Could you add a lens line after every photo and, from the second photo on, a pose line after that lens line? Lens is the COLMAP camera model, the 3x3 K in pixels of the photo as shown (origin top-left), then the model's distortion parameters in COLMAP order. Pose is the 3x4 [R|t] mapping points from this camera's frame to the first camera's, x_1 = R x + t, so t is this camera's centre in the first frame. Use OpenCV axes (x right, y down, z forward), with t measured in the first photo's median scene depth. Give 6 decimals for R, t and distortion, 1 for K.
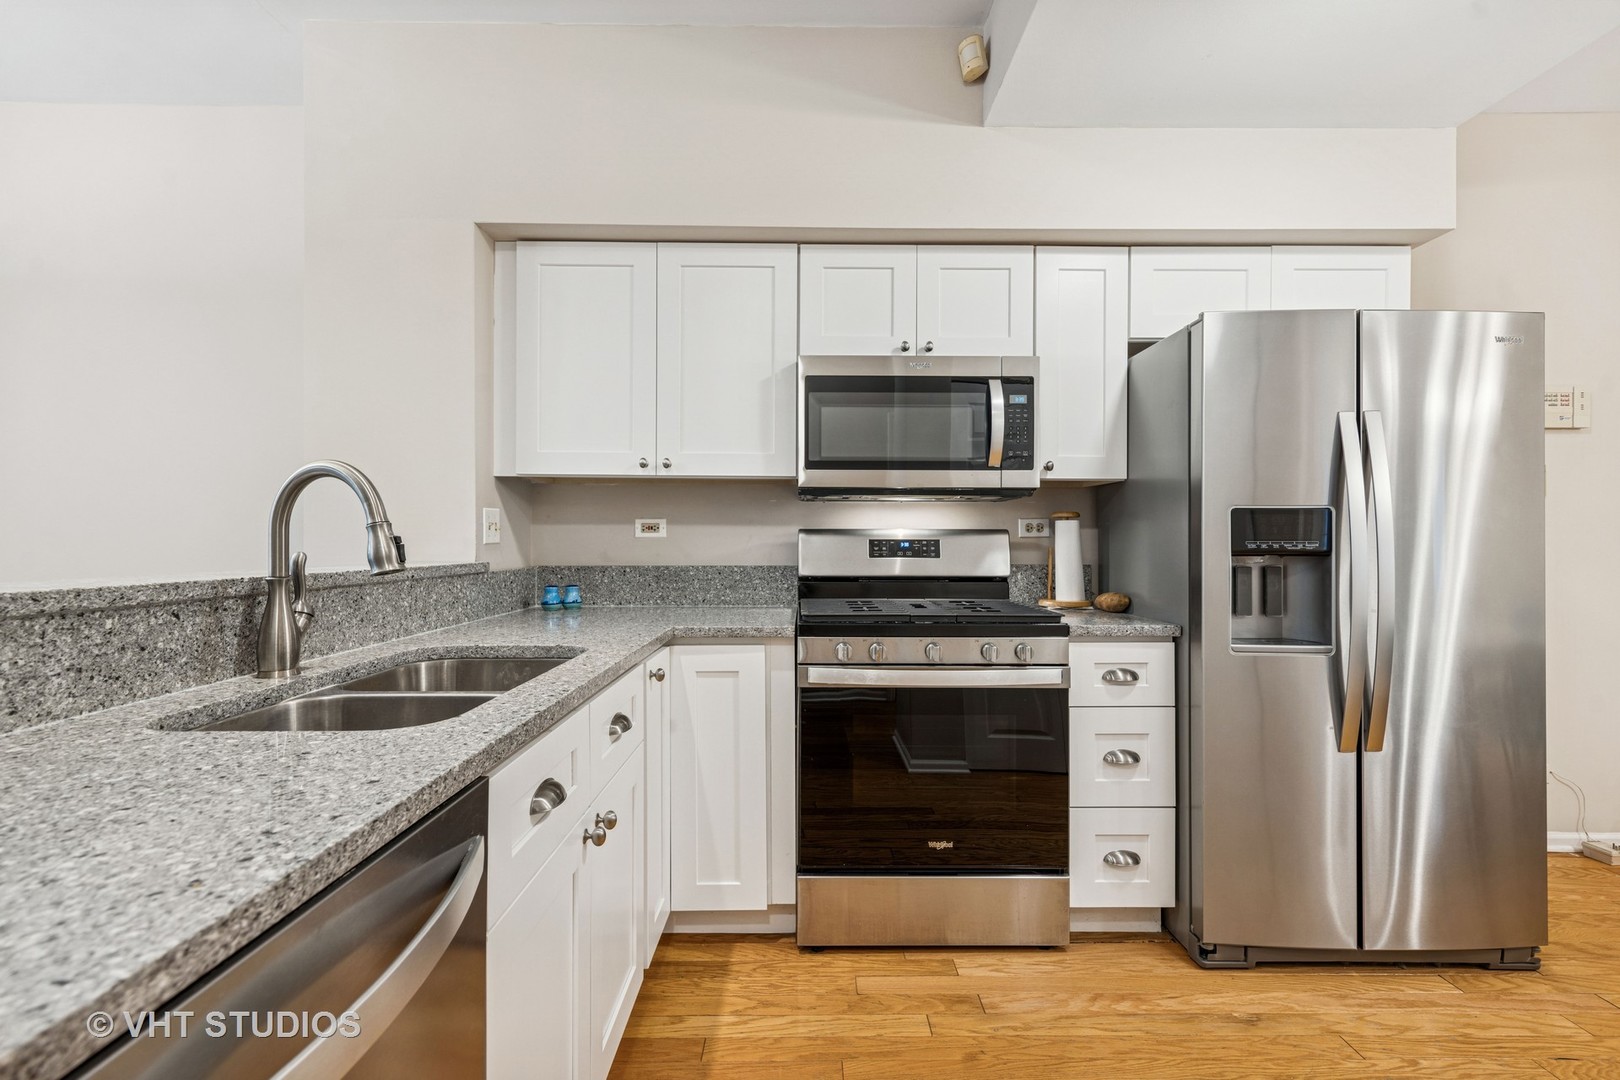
lens RADIAL K [[741.8, 0, 806.8], [0, 741.8, 537.4], [0, 0, 1]] dist [0.011455, -0.000043]
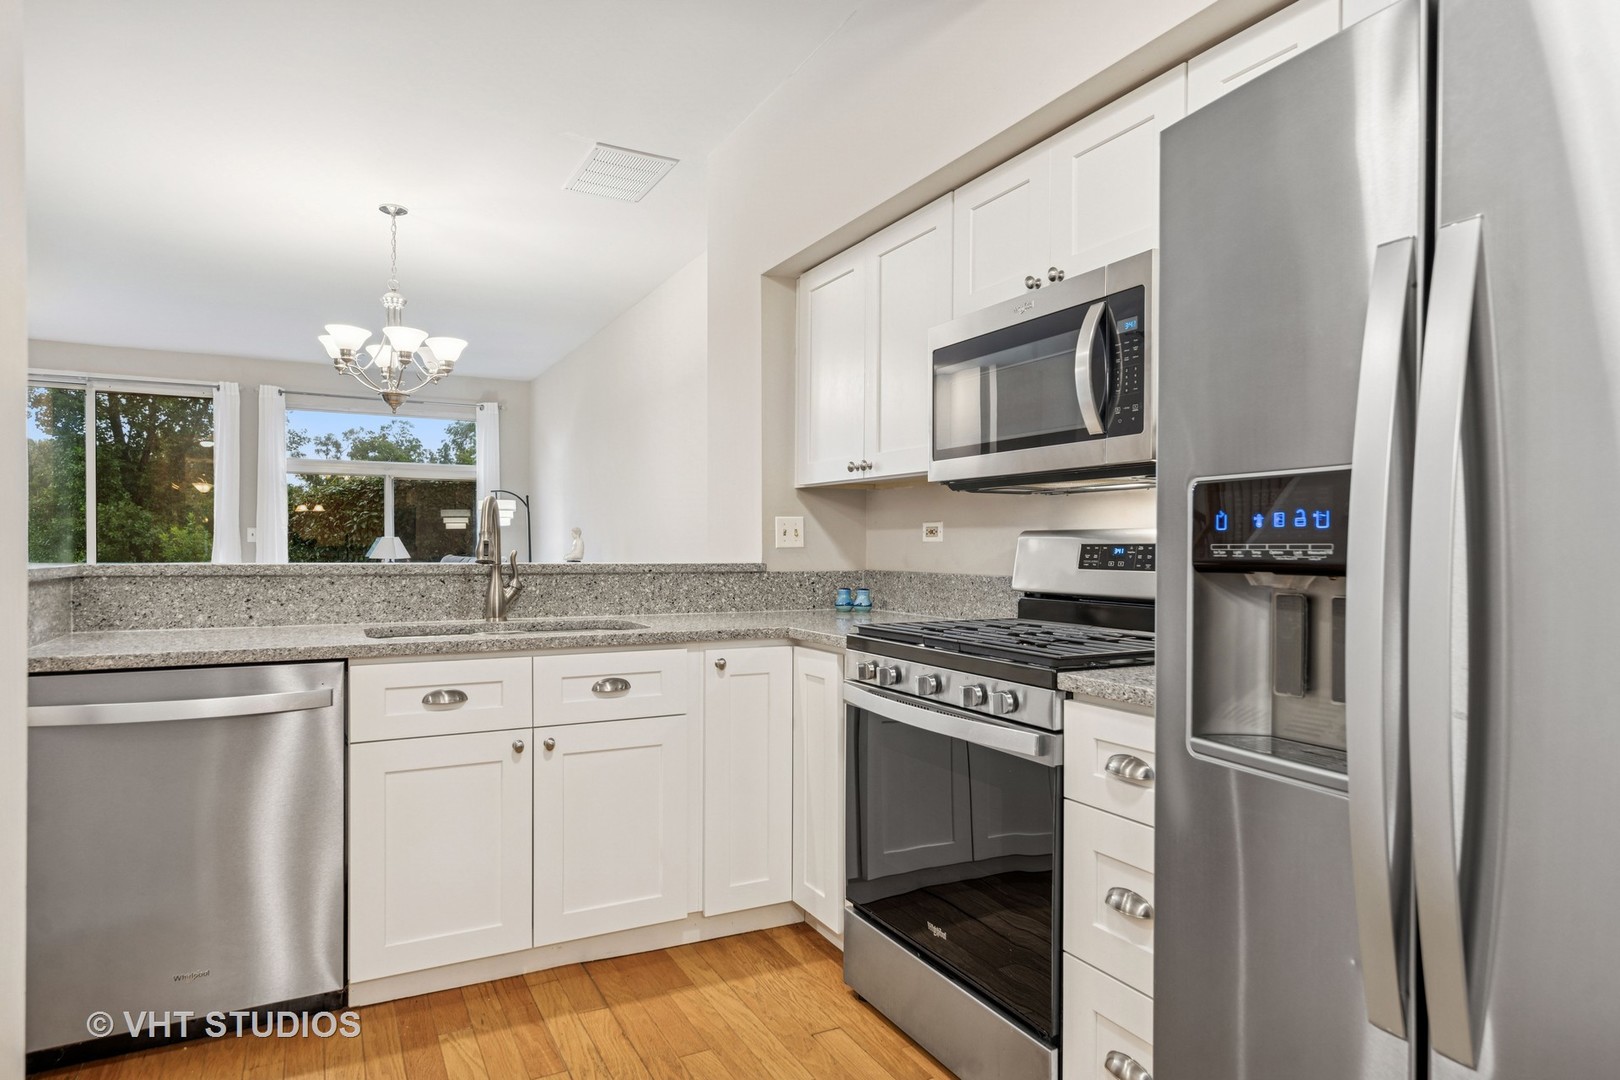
lens RADIAL K [[937.7, 0, 780.8], [0, 937.7, 553.7], [0, 0, 1]] dist [0.013449, -0.000810]
pose [[0.431737, 0.007879, -0.901965, 0.903250], [-0.000667, 0.999964, 0.008416, 0.005568], [0.901999, -0.003032, 0.431727, 0.381021]]
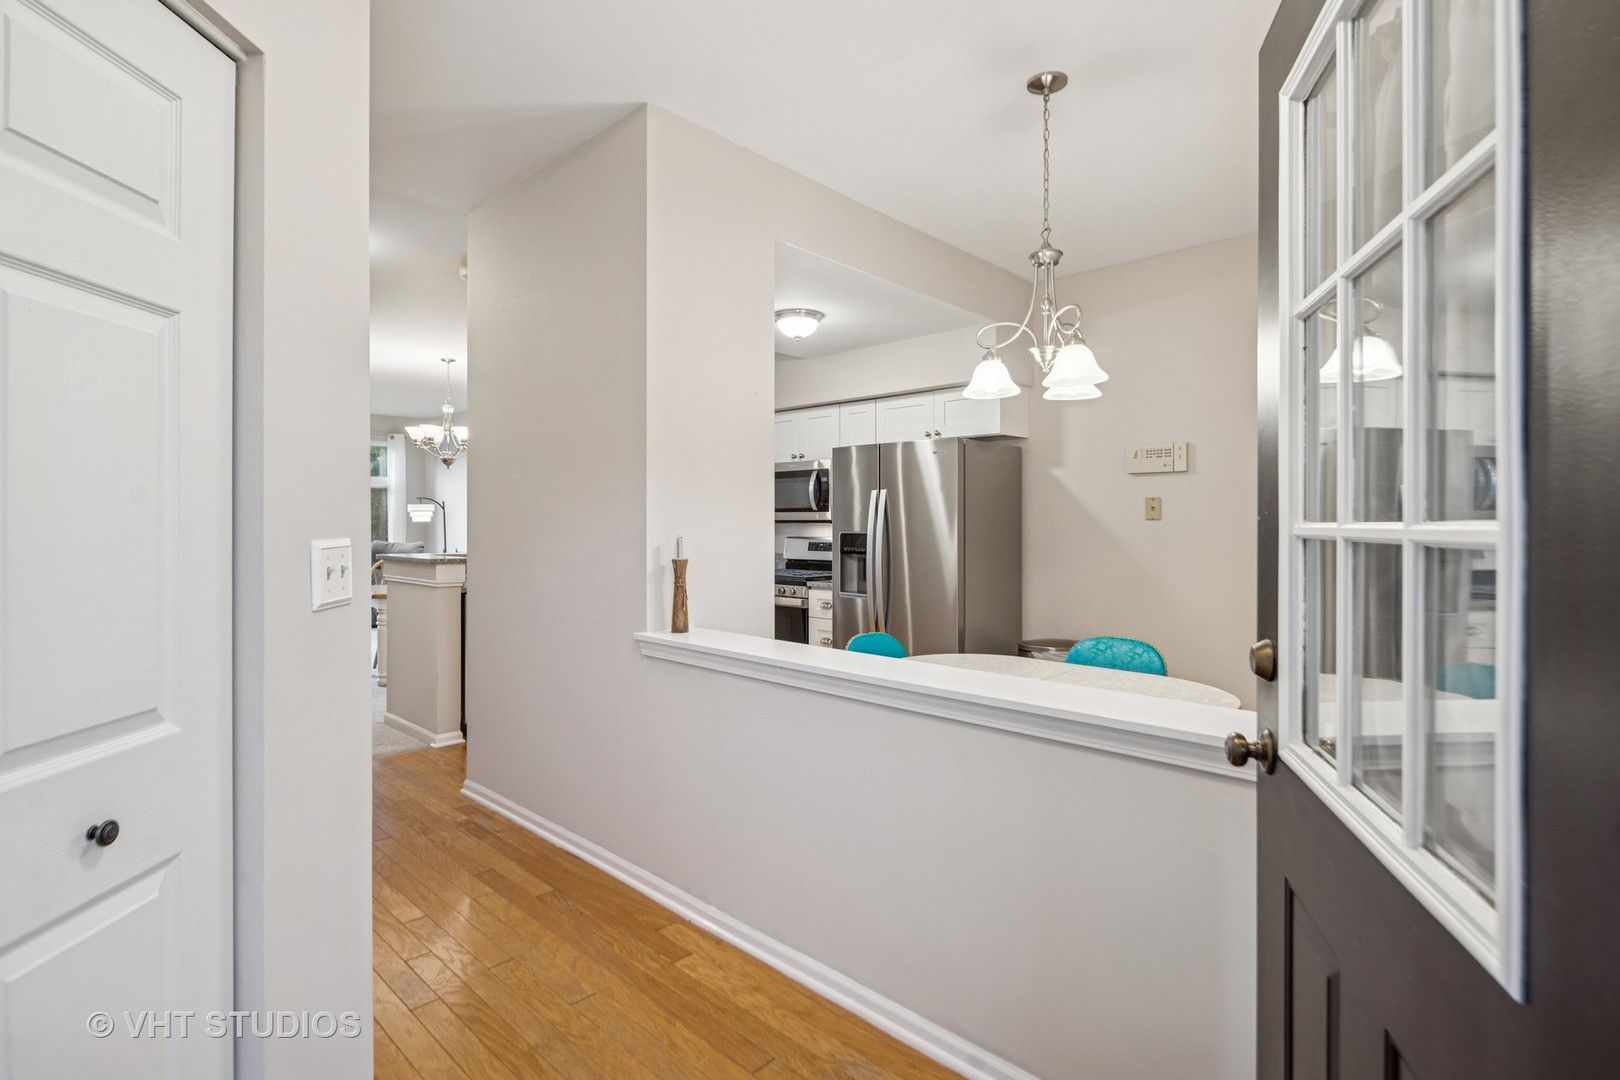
lens RADIAL K [[773.3, 0, 813.6], [0, 773.3, 530.2], [0, 0, 1]] dist [0.018888, -0.000097]
pose [[0.719215, 0.003630, -0.694778, 1.861508], [0.003803, 0.999951, 0.009161, -0.058776], [0.694777, -0.009231, 0.719166, -0.661183]]
